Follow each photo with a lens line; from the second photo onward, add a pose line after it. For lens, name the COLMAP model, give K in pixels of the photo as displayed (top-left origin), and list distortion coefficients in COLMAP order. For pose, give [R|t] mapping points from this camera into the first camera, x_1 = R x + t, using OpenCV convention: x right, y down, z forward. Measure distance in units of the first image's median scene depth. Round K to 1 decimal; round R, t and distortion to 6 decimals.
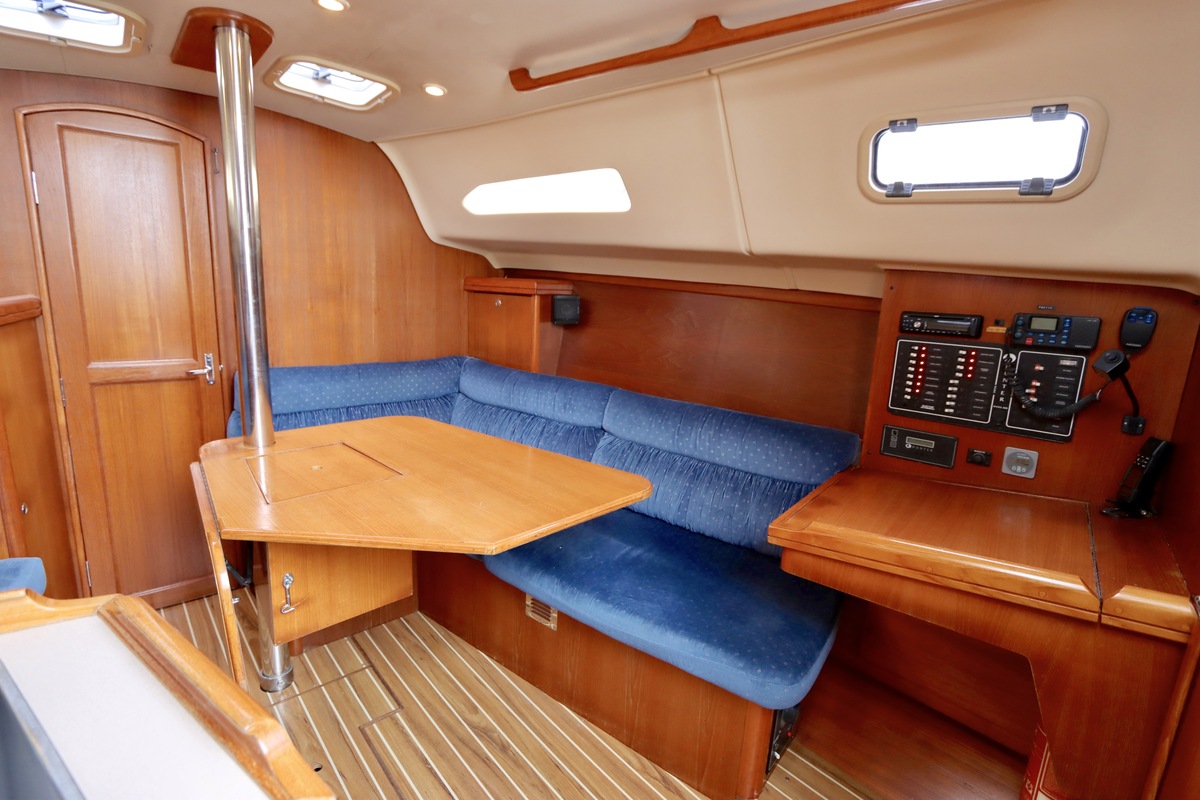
lens RADIAL K [[570.6, 0, 598.3], [0, 570.6, 396.5], [0, 0, 1]] dist [-0.019888, 0.002978]
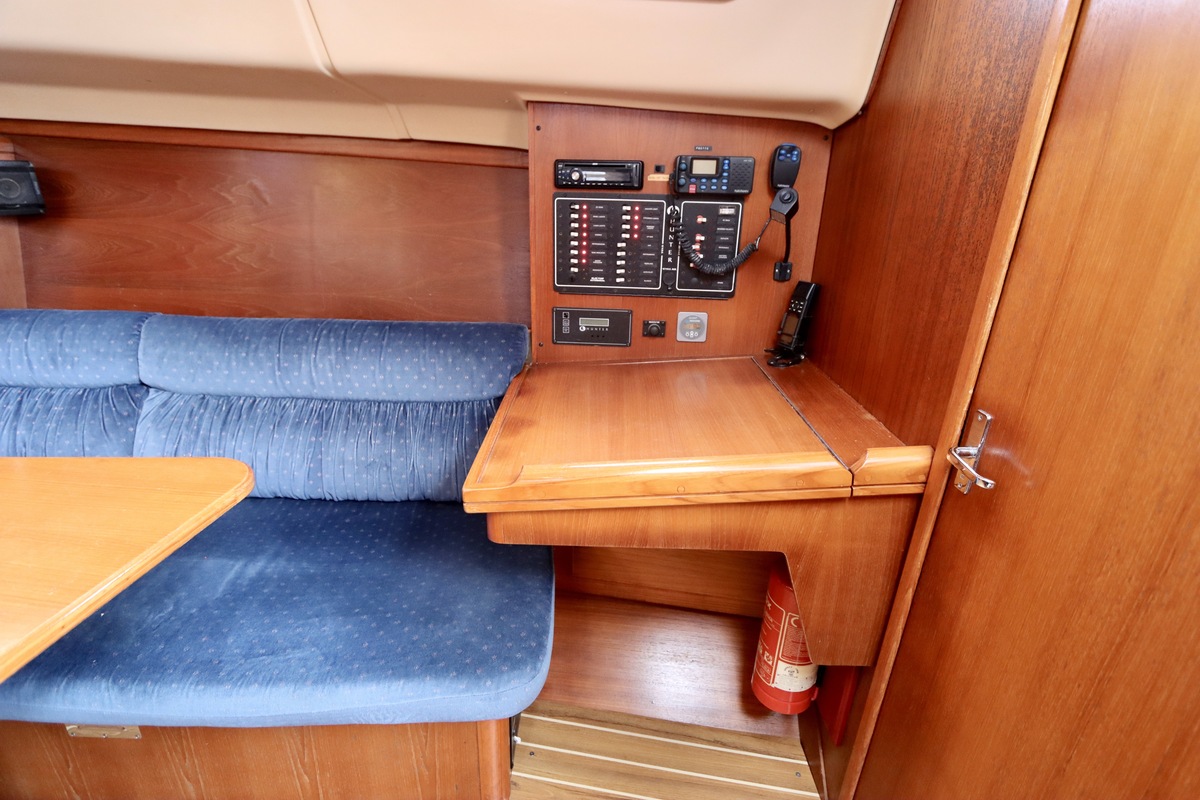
lens RADIAL K [[570.6, 0, 598.3], [0, 570.6, 396.5], [0, 0, 1]] dist [-0.019888, 0.002978]
pose [[0.784539, -0.239297, 0.572045, 0.055241], [0.130493, 0.965591, 0.224958, -0.003399], [-0.606193, -0.101840, 0.788770, 0.306422]]
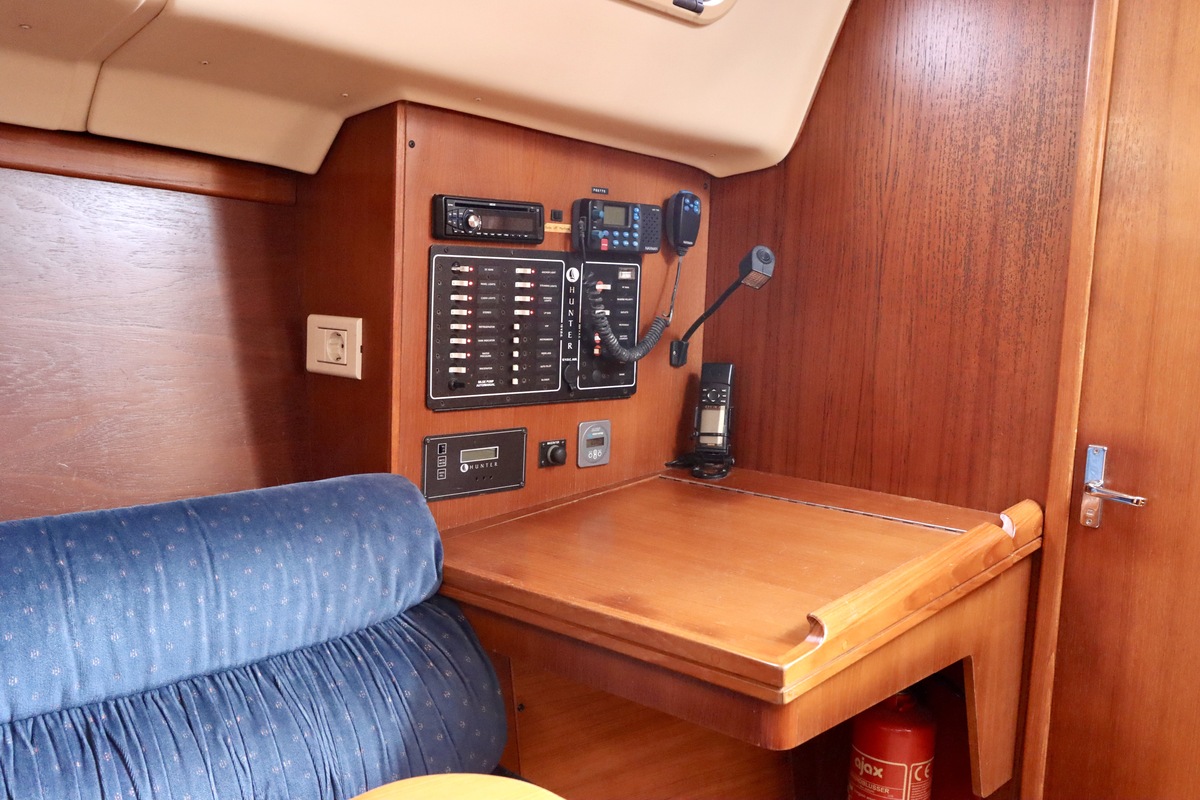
lens RADIAL K [[1148.7, 0, 600.6], [0, 1148.7, 390.2], [0, 0, 1]] dist [-0.001452, 0.007434]
pose [[0.047551, -0.144071, 0.988424, -0.429169], [0.158247, 0.978133, 0.134958, -0.095946], [-0.986254, 0.149998, 0.069310, 0.805849]]
